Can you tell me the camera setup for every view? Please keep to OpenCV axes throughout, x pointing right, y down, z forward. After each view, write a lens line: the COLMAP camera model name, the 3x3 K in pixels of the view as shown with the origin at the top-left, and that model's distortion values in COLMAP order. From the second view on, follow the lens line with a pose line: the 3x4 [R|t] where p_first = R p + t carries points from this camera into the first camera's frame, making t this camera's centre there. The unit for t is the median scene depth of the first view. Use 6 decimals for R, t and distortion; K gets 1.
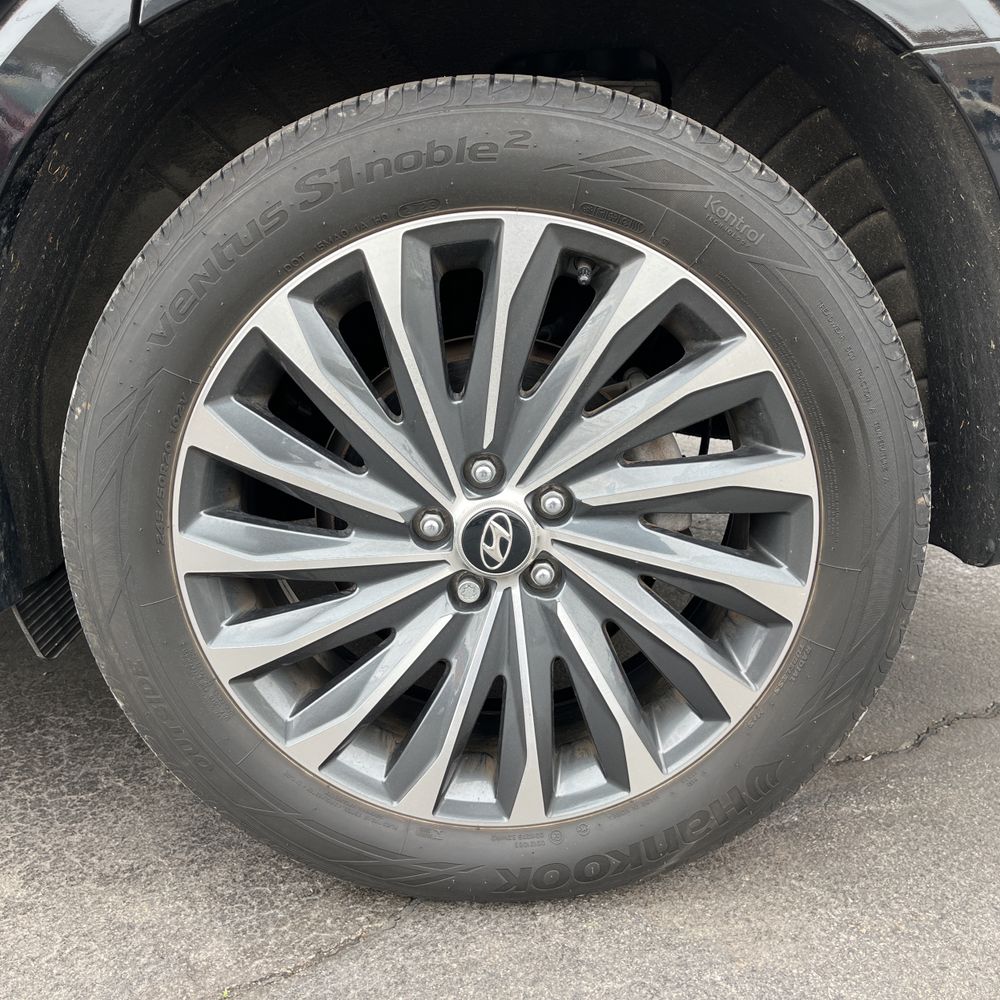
lens RADIAL K [[984.7, 0, 501.0], [0, 984.7, 482.1], [0, 0, 1]] dist [0.075510, -0.117165]
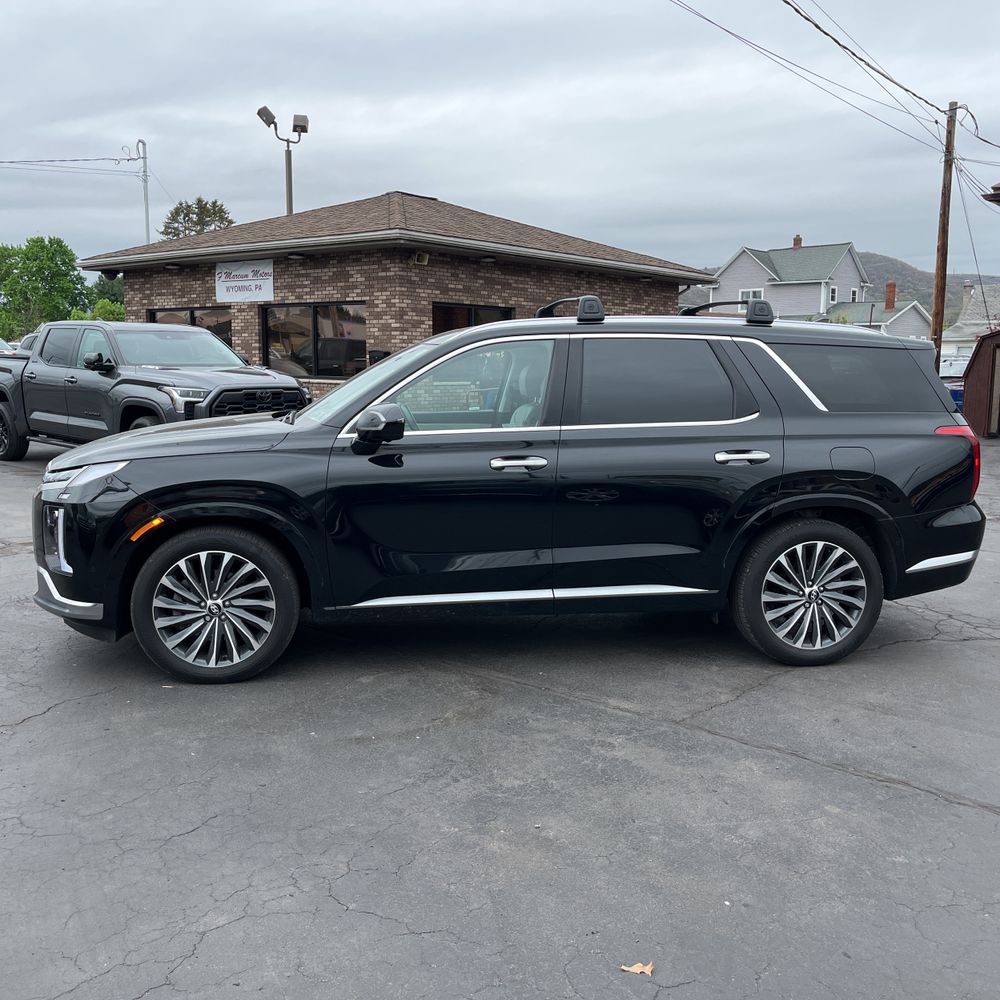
lens RADIAL K [[984.7, 0, 501.0], [0, 984.7, 482.1], [0, 0, 1]] dist [0.075510, -0.117165]
pose [[0.991853, -0.003018, 0.127351, -2.525636], [0.023716, 0.986616, -0.161328, 0.294595], [-0.125160, 0.163034, 0.978650, -4.501901]]
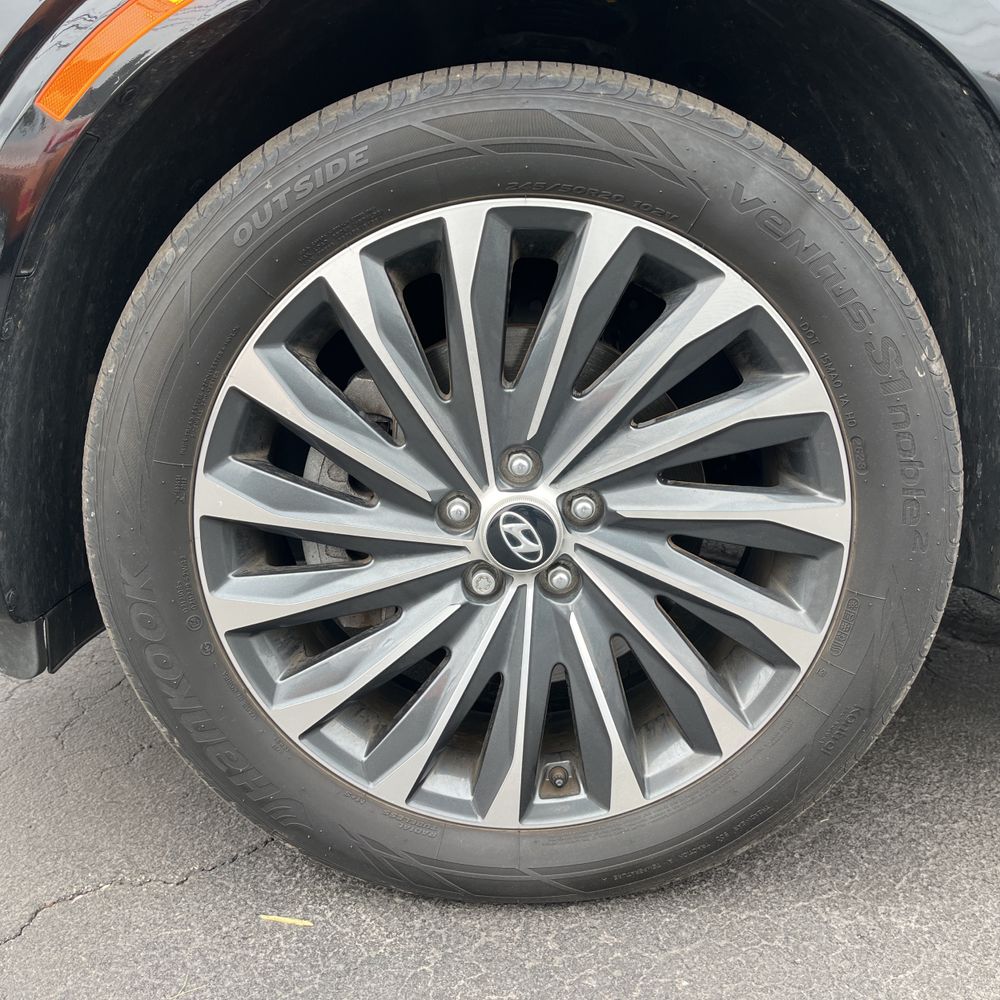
lens RADIAL K [[999.1, 0, 496.7], [0, 999.1, 488.5], [0, 0, 1]] dist [0.058787, -0.068692]
pose [[0.999944, -0.002502, -0.010236, -3.383292], [0.002312, 0.999826, -0.018499, 0.044324], [0.010281, 0.018475, 0.999776, -0.004657]]
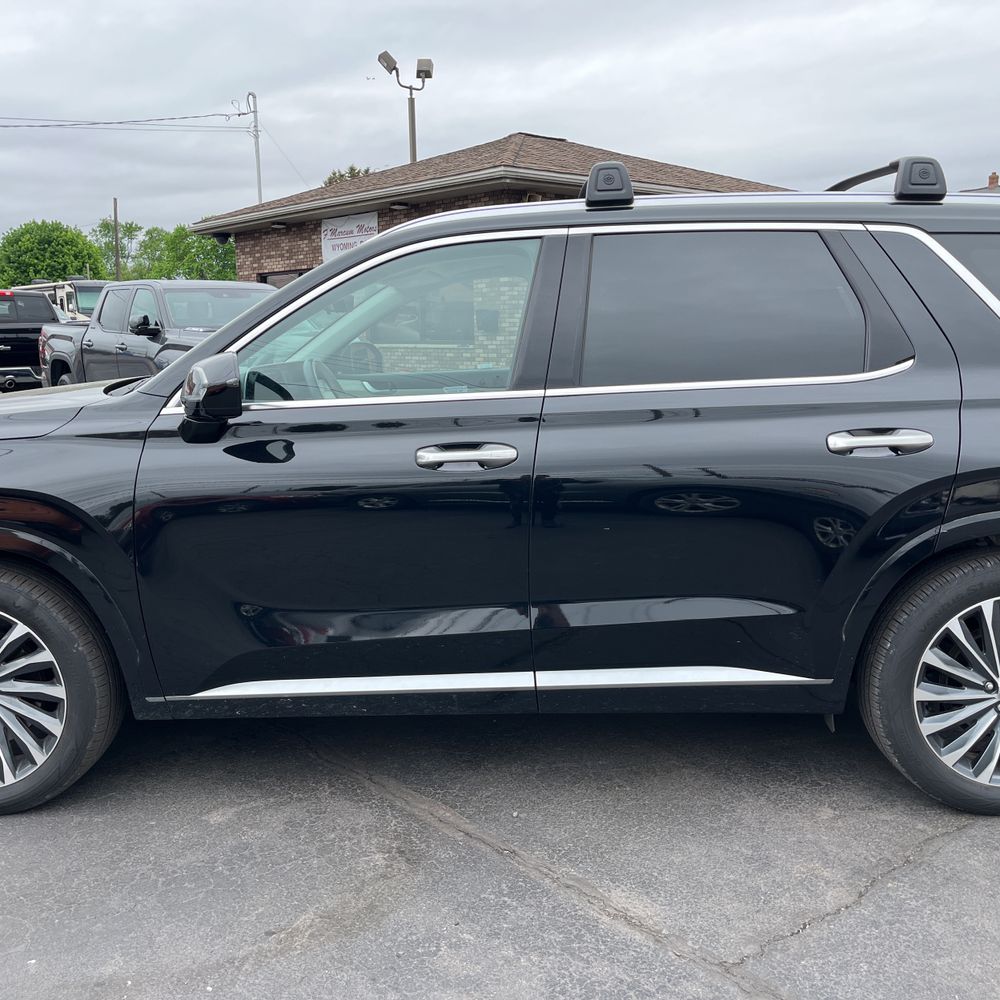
lens RADIAL K [[996.0, 0, 507.9], [0, 996.0, 498.4], [0, 0, 1]] dist [0.046132, -0.029096]
pose [[0.999622, -0.006038, -0.026804, -1.527476], [0.002878, 0.993198, -0.116405, -0.183290], [0.027324, 0.116284, 0.992840, -2.311244]]
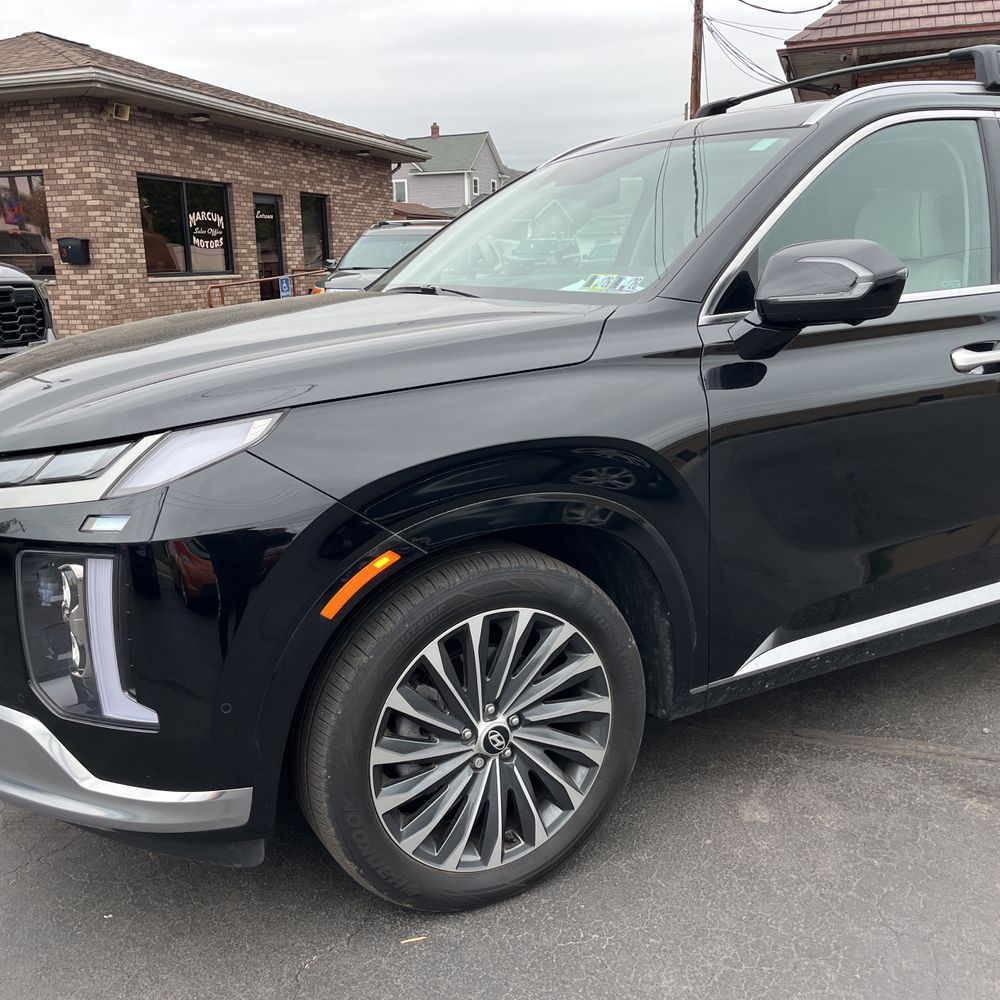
lens RADIAL K [[999.1, 0, 496.7], [0, 999.1, 488.5], [0, 0, 1]] dist [0.058787, -0.068692]
pose [[0.880493, -0.119633, 0.458715, -4.354886], [0.149906, 0.988245, -0.030007, -0.427343], [-0.449733, 0.095185, 0.888076, -1.129671]]
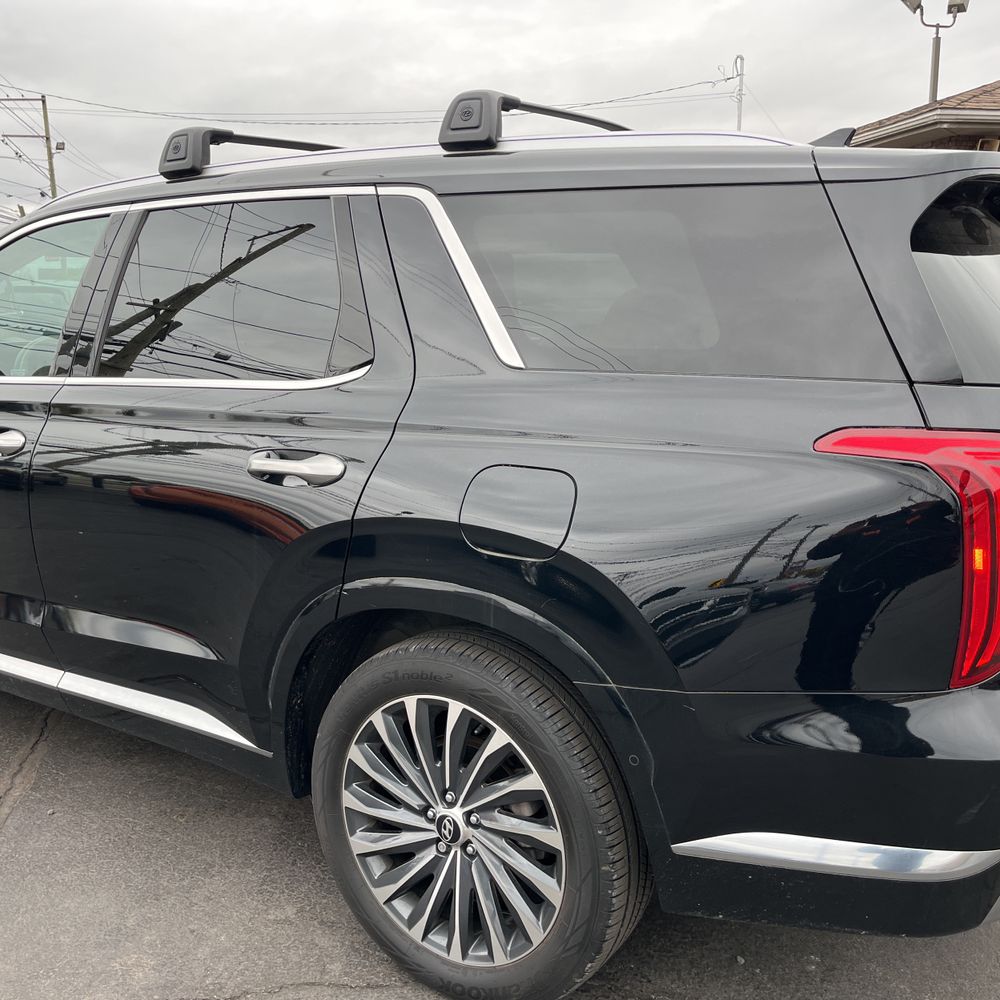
lens RADIAL K [[999.1, 0, 496.7], [0, 999.1, 488.5], [0, 0, 1]] dist [0.058787, -0.068692]
pose [[0.829697, 0.101604, -0.548889, 1.279274], [-0.155294, 0.986492, -0.052133, -0.612002], [0.536178, 0.128493, 0.834268, -0.986262]]
